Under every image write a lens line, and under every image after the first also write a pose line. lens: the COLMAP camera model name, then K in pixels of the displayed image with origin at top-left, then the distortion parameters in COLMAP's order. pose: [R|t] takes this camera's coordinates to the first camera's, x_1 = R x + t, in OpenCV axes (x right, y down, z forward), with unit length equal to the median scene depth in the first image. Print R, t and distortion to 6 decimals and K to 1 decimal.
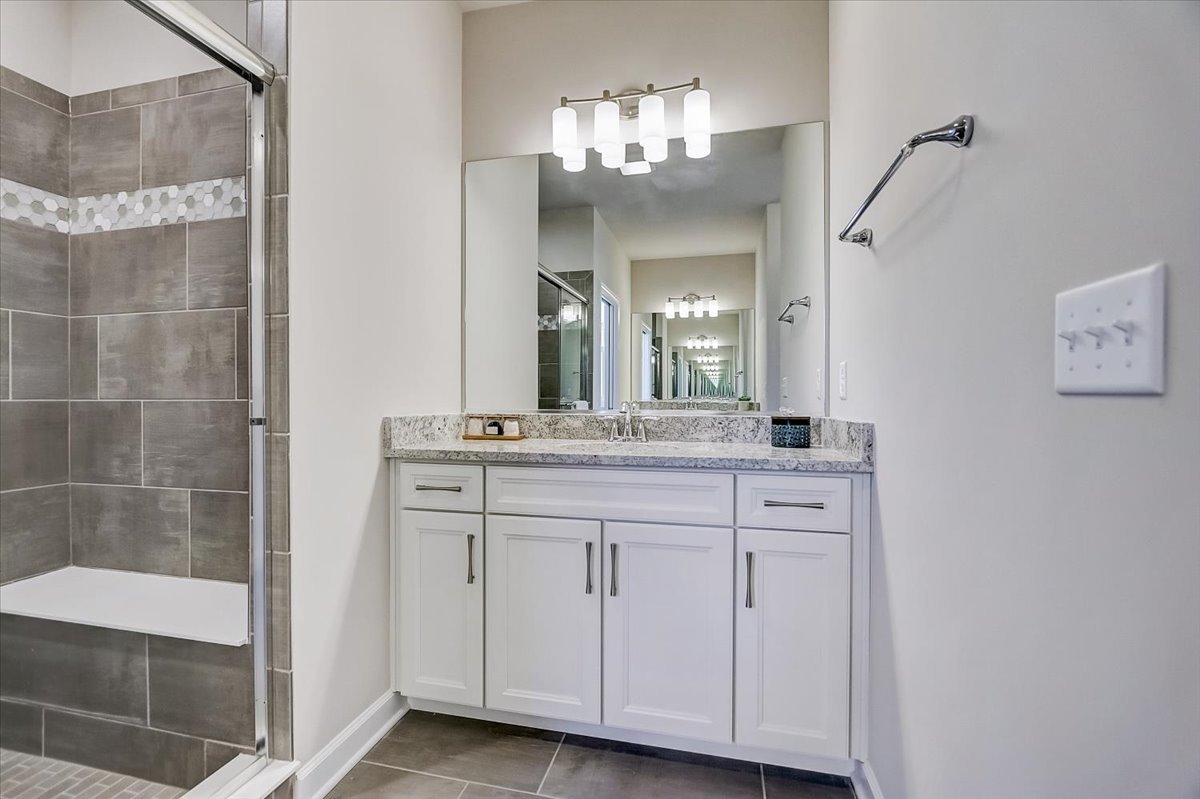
lens RADIAL K [[551.5, 0, 584.5], [0, 551.5, 401.6], [0, 0, 1]] dist [-0.007890, 0.000072]
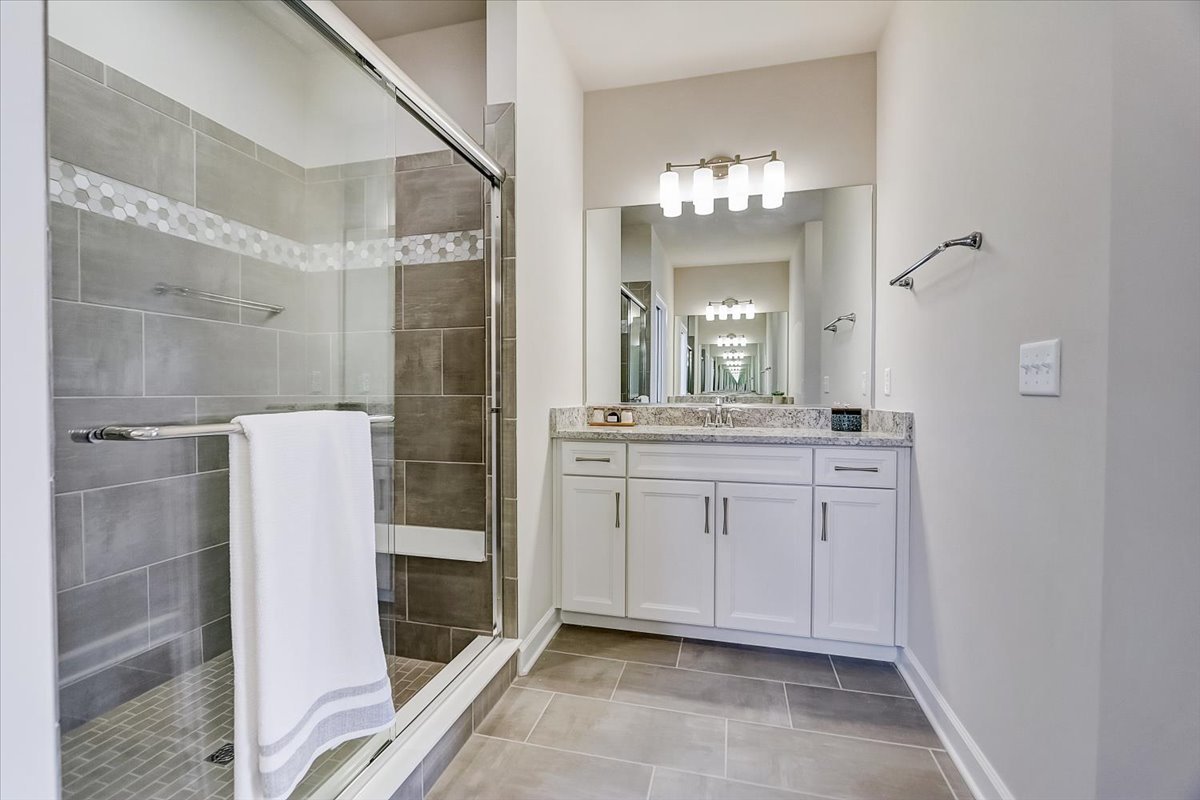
lens RADIAL K [[551.5, 0, 586.1], [0, 551.5, 401.5], [0, 0, 1]] dist [-0.007890, 0.000072]
pose [[0.999805, 0.001645, -0.019660, -0.249221], [-0.001435, 0.999941, 0.010726, -0.003345], [0.019676, -0.010695, 0.999749, -0.376966]]
